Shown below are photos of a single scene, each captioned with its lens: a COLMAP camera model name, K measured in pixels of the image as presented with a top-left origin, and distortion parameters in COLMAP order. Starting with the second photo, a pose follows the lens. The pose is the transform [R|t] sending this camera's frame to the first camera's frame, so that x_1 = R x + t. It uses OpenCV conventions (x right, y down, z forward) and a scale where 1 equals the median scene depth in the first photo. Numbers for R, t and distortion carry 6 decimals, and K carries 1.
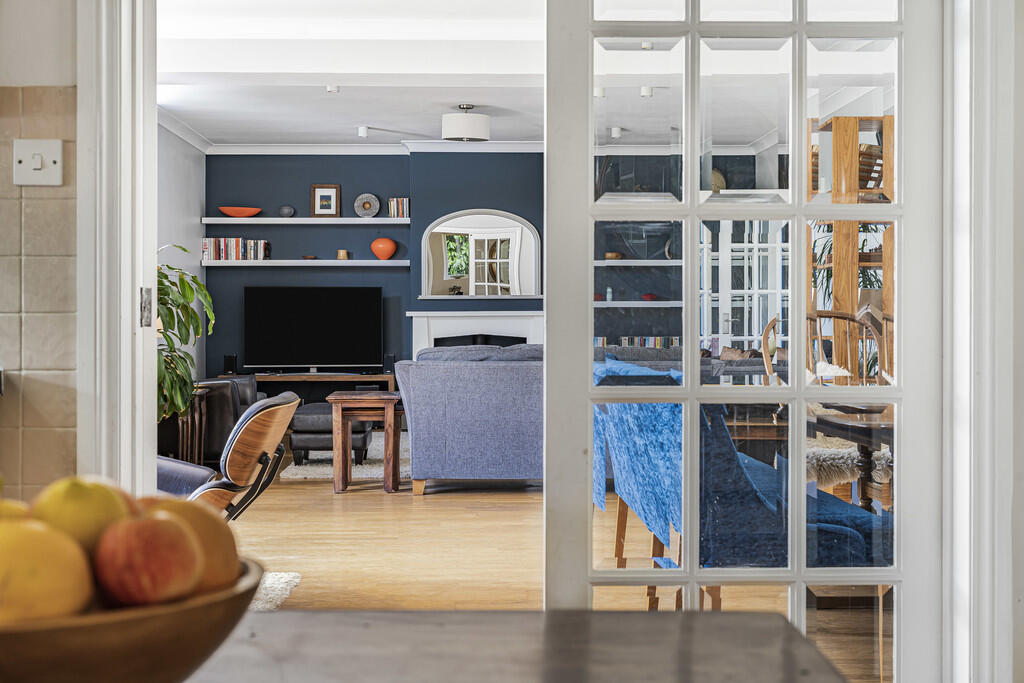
lens RADIAL K [[1483.5, 0, 511.5], [0, 1483.5, 339.3], [0, 0, 1]] dist [-0.028014, 0.000000]
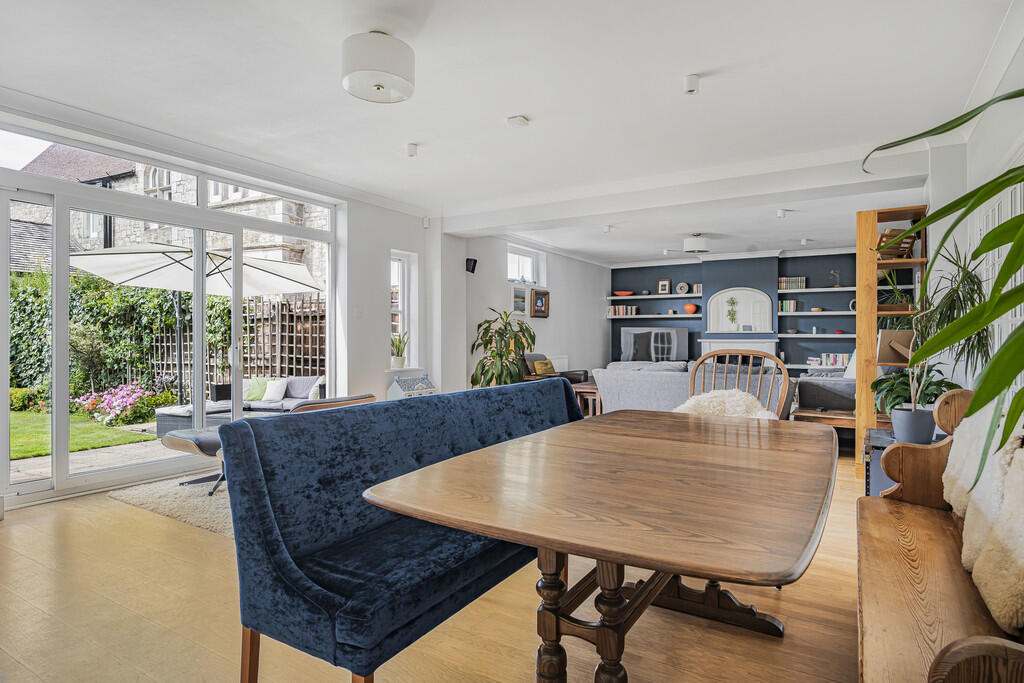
lens RADIAL K [[562.4, 0, 508.7], [0, 562.4, 339.6], [0, 0, 1]] dist [0.003959, 0.000738]
pose [[0.833468, 0.006428, -0.552531, 0.138001], [-0.011919, 0.999909, -0.006346, -0.009954], [0.552440, 0.011874, 0.833468, 0.205450]]
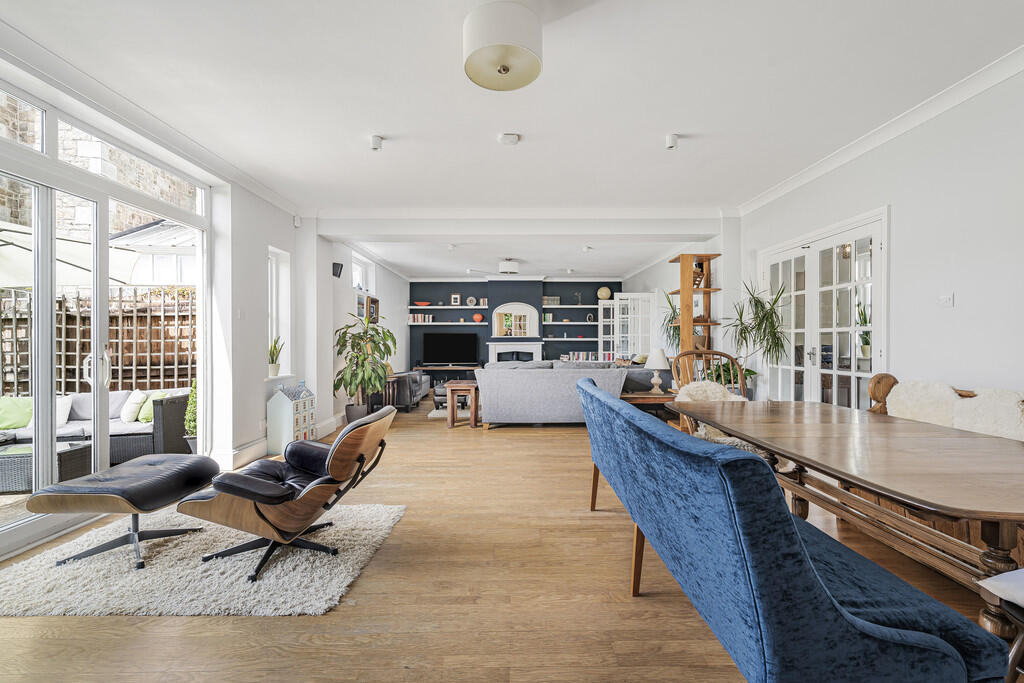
lens RADIAL K [[462.0, 0, 514.4], [0, 462.0, 342.2], [0, 0, 1]] dist [0.002652, 0.000121]
pose [[0.999666, -0.000312, -0.025824, -0.001783], [0.000039, 0.999944, -0.010551, -0.010437], [0.025825, 0.010546, 0.999611, 0.197069]]
